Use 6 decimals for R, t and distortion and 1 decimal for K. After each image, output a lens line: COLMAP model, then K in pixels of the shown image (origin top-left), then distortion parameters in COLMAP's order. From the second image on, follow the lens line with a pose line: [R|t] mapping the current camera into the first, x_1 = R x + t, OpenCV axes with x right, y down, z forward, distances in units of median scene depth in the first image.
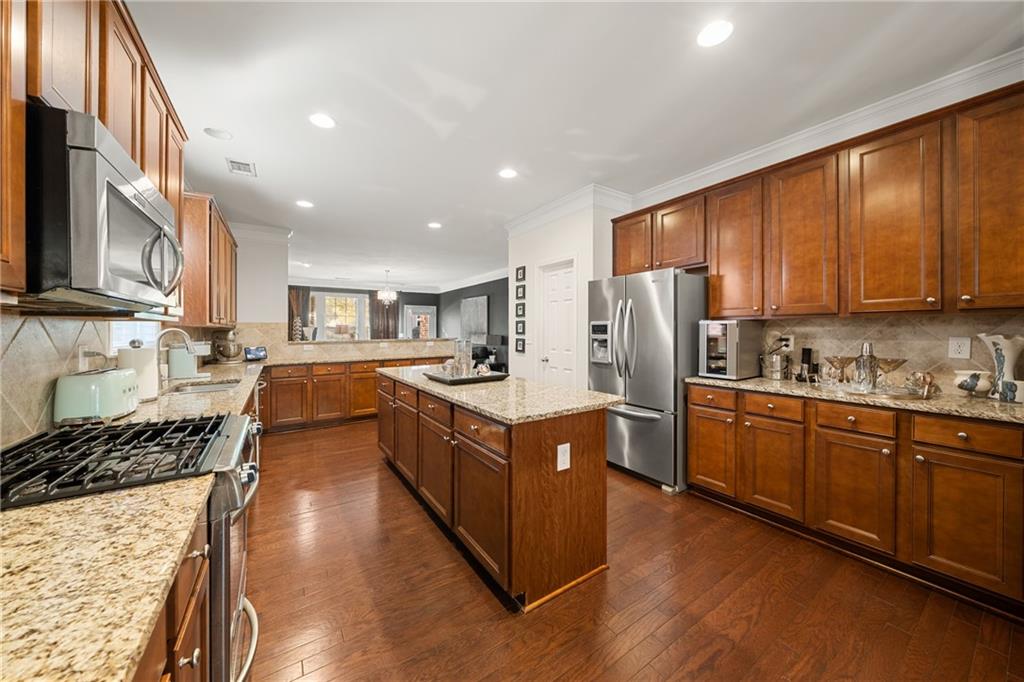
lens RADIAL K [[349.6, 0, 506.2], [0, 349.6, 331.9], [0, 0, 1]] dist [-0.004750, -0.000102]
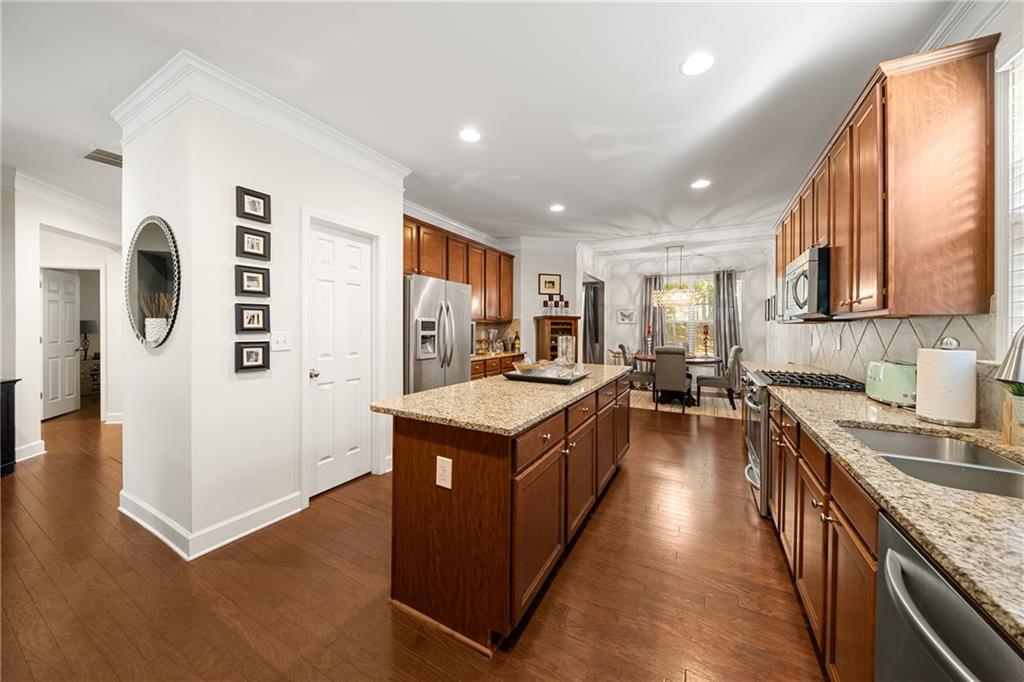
lens RADIAL K [[349.6, 0, 510.9], [0, 349.6, 332.0], [0, 0, 1]] dist [-0.004750, -0.000102]
pose [[-0.468330, -0.008508, 0.883512, -0.674049], [-0.001167, 0.999959, 0.009011, 0.001513], [-0.883553, 0.003189, -0.468321, 1.139406]]
